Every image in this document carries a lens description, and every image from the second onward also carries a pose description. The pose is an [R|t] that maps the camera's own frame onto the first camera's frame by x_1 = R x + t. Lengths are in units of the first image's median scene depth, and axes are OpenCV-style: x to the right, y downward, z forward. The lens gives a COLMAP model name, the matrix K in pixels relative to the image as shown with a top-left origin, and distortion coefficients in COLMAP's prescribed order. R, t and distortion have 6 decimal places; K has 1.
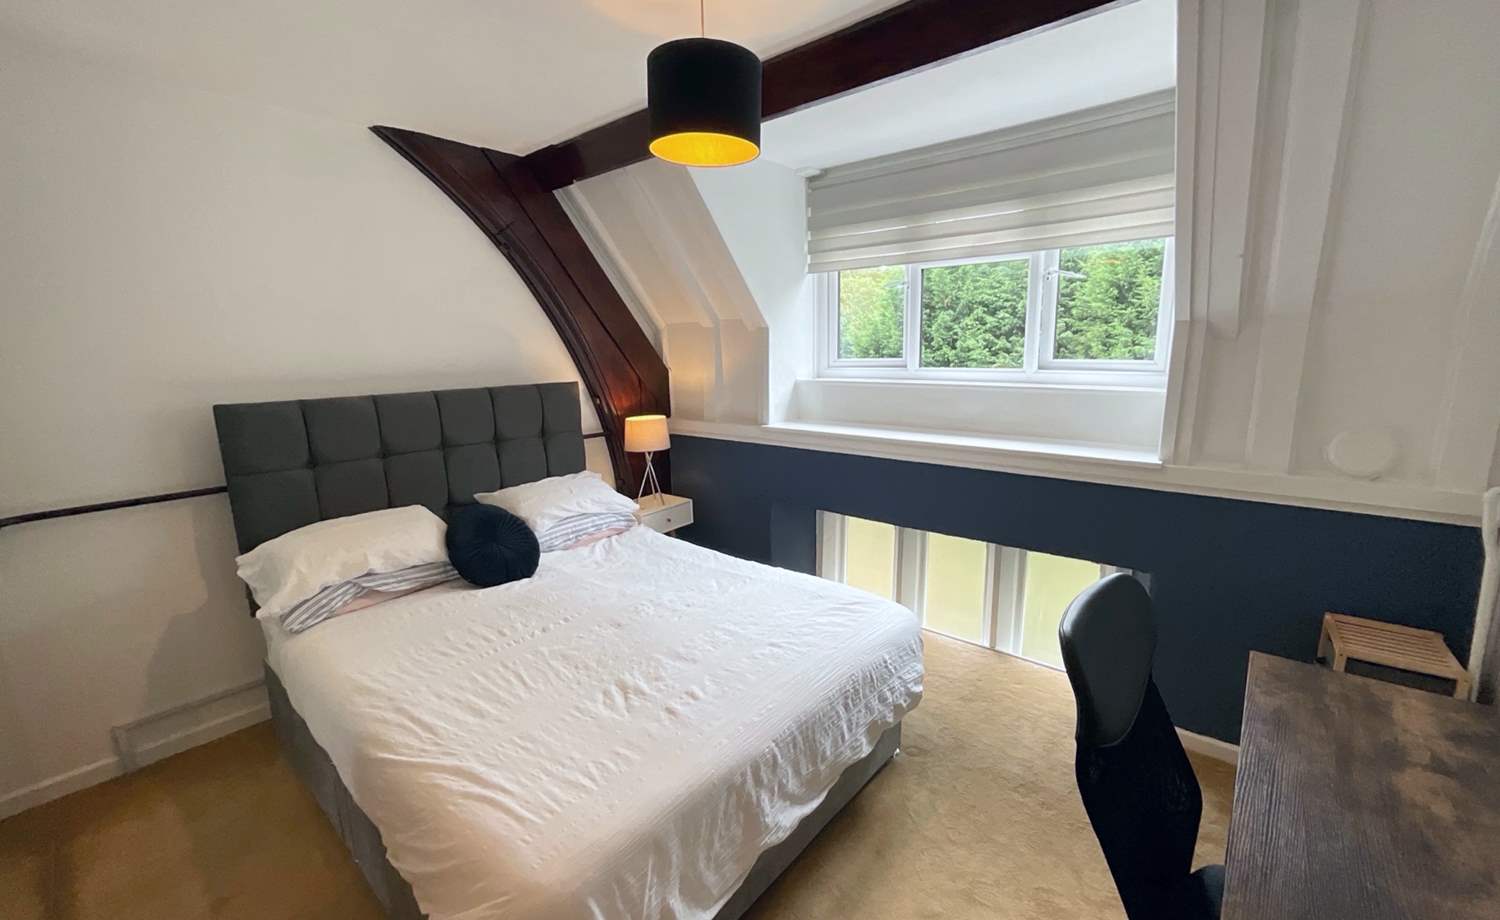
lens RADIAL K [[609.1, 0, 751.1], [0, 609.1, 458.8], [0, 0, 1]] dist [-0.004624, 0.001828]
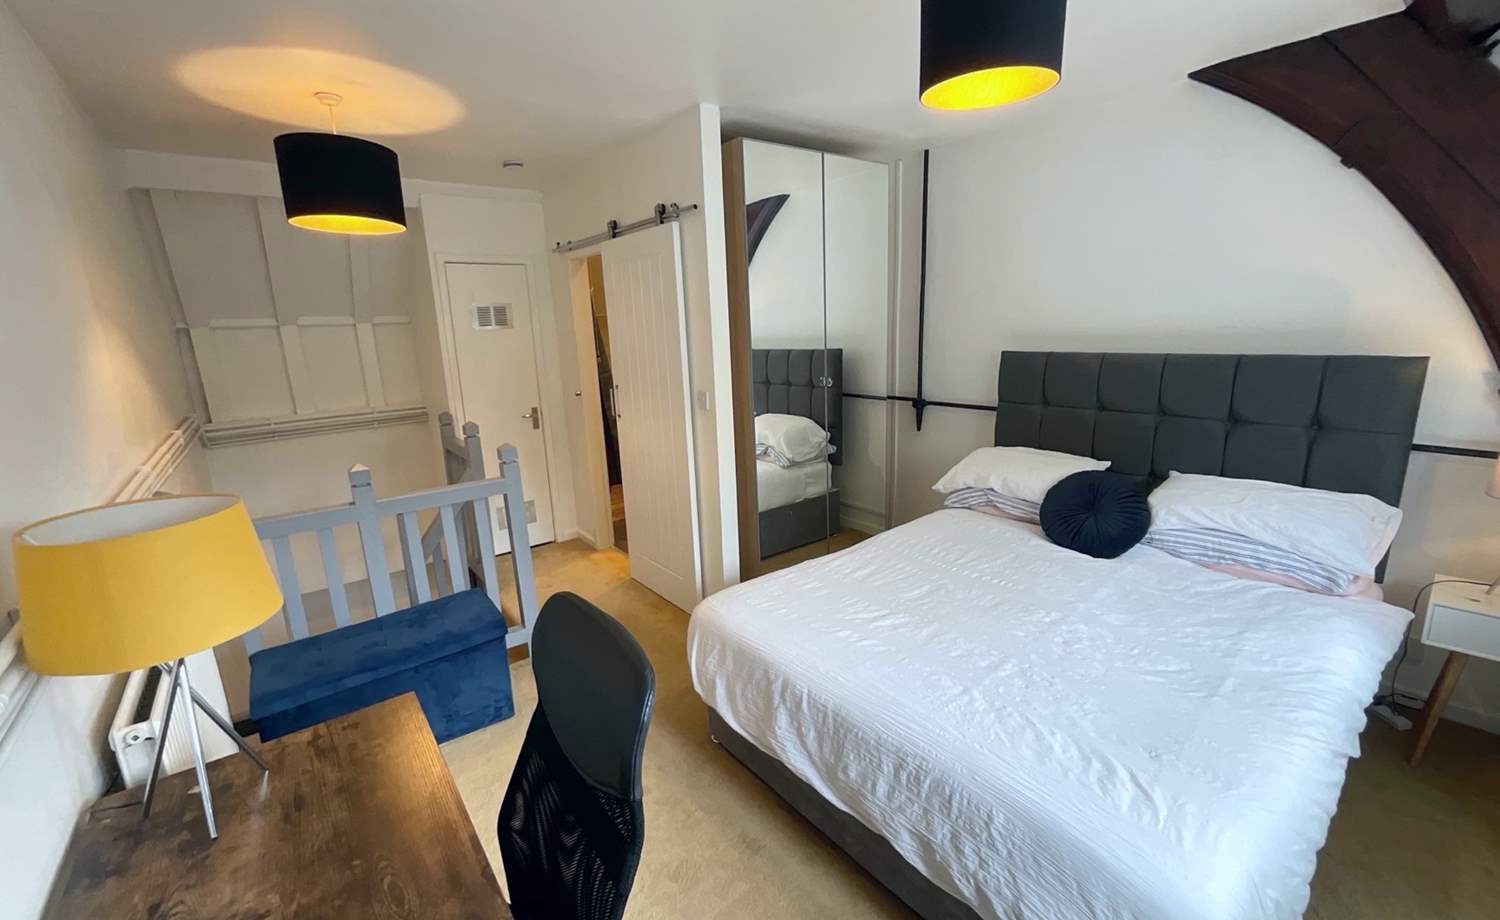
lens RADIAL K [[609.1, 0, 748.7], [0, 609.1, 464.6], [0, 0, 1]] dist [-0.004624, 0.001828]
pose [[-0.183044, 0.246084, -0.951808, 0.604185], [-0.145313, 0.950758, 0.273758, -0.123821], [0.972306, 0.188419, -0.138271, 0.589505]]
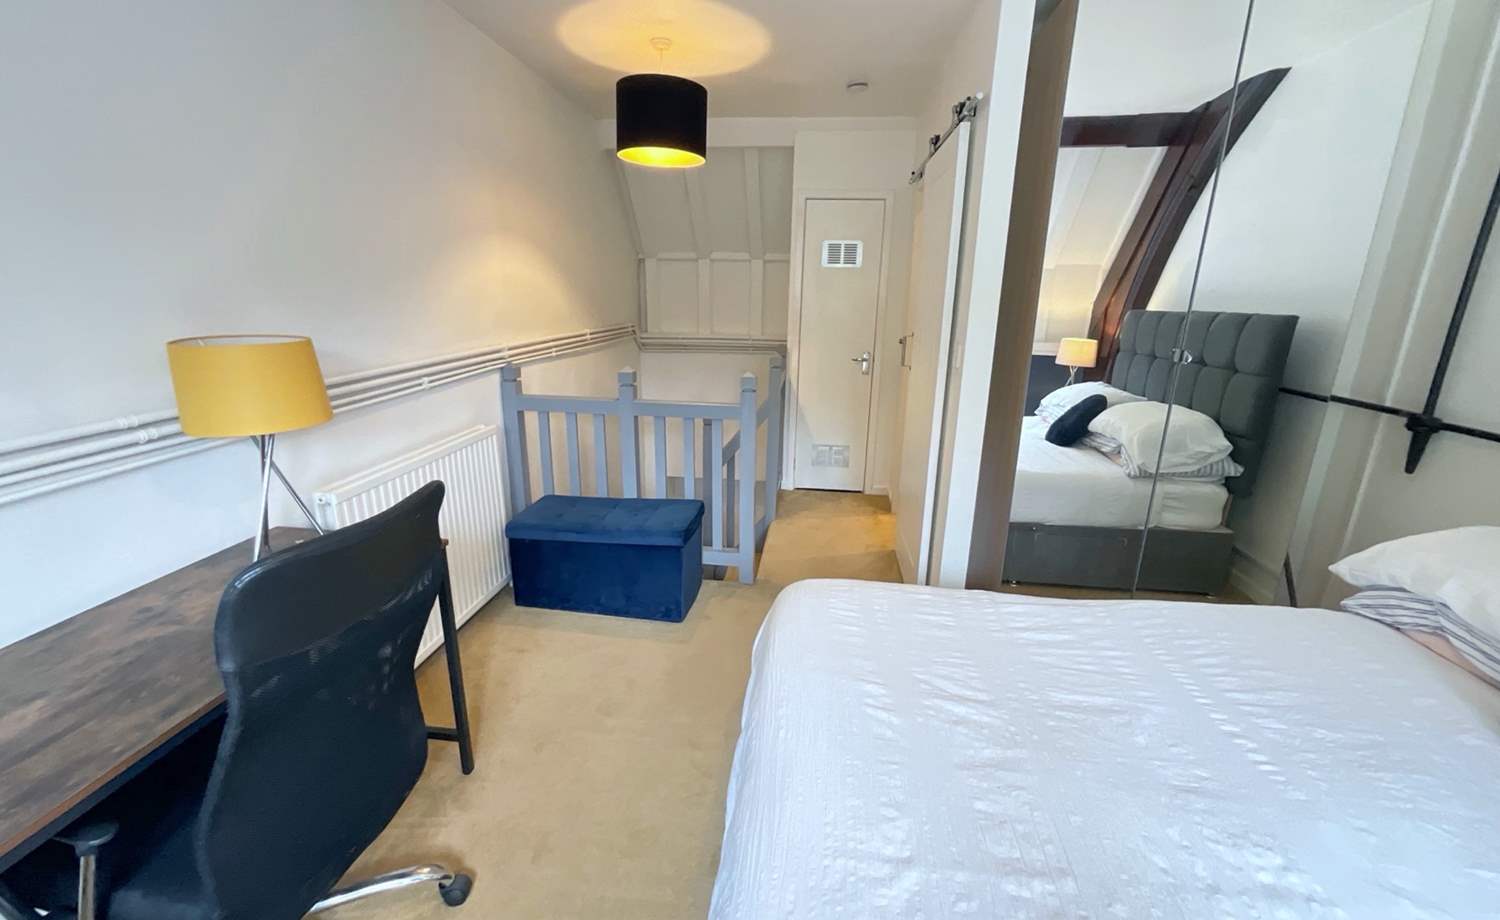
lens RADIAL K [[609.1, 0, 752.5], [0, 609.1, 463.0], [0, 0, 1]] dist [-0.004624, 0.001828]
pose [[-0.823935, 0.161750, -0.543109, 0.261633], [-0.106740, 0.896946, 0.429061, -0.126461], [0.556541, 0.411490, -0.721761, 0.877142]]
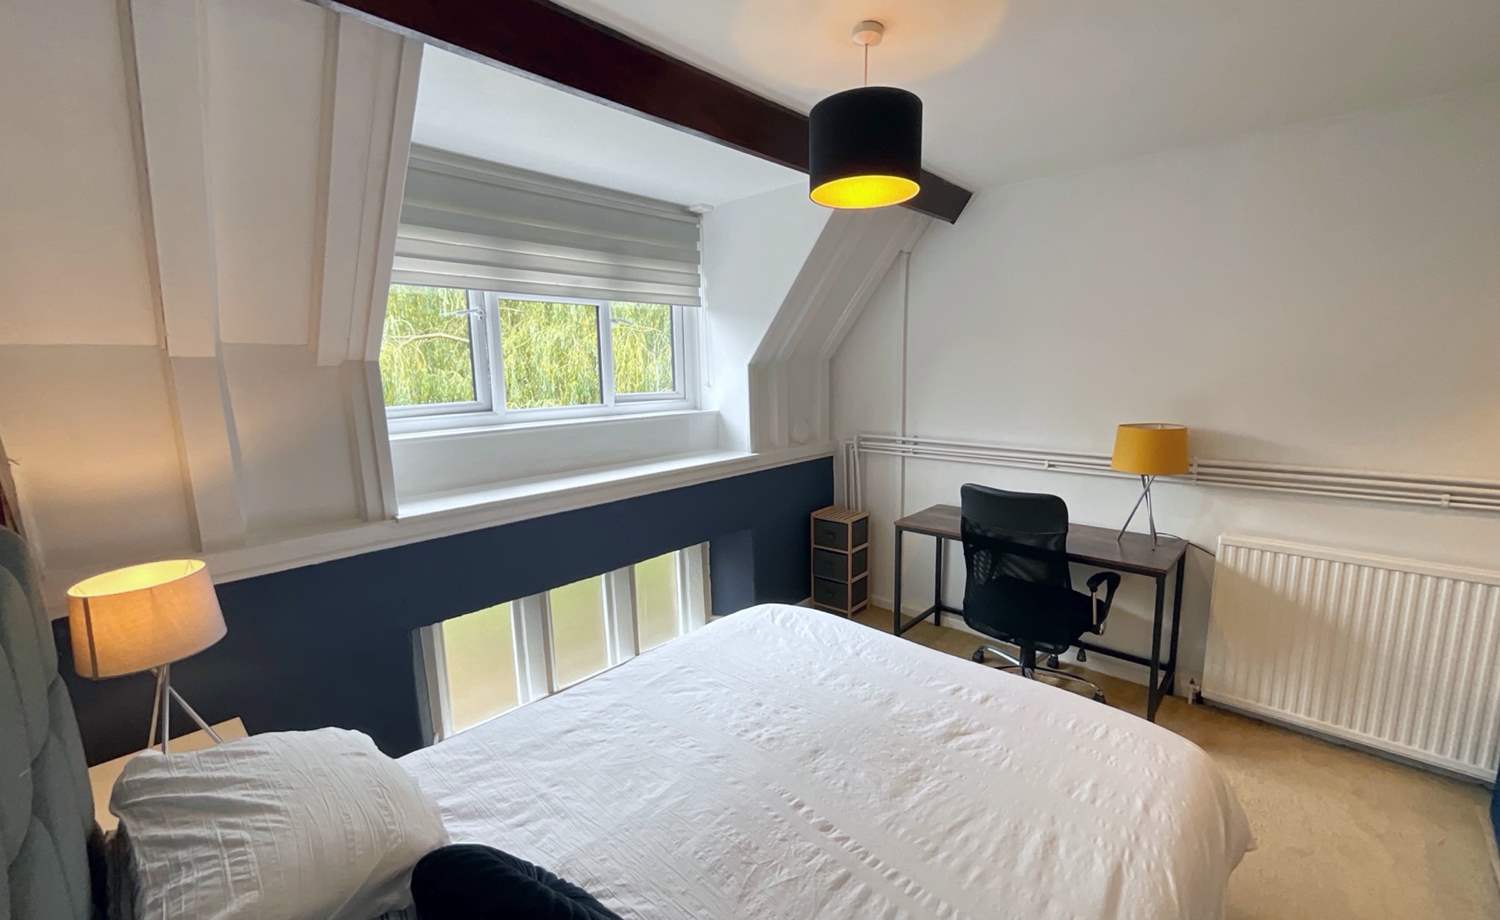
lens RADIAL K [[609.1, 0, 751.1], [0, 609.1, 455.5], [0, 0, 1]] dist [-0.004624, 0.001828]
pose [[0.046541, -0.131198, 0.990263, -0.764513], [0.201358, 0.972220, 0.119344, -0.156695], [-0.978411, 0.193843, 0.071666, 0.793190]]
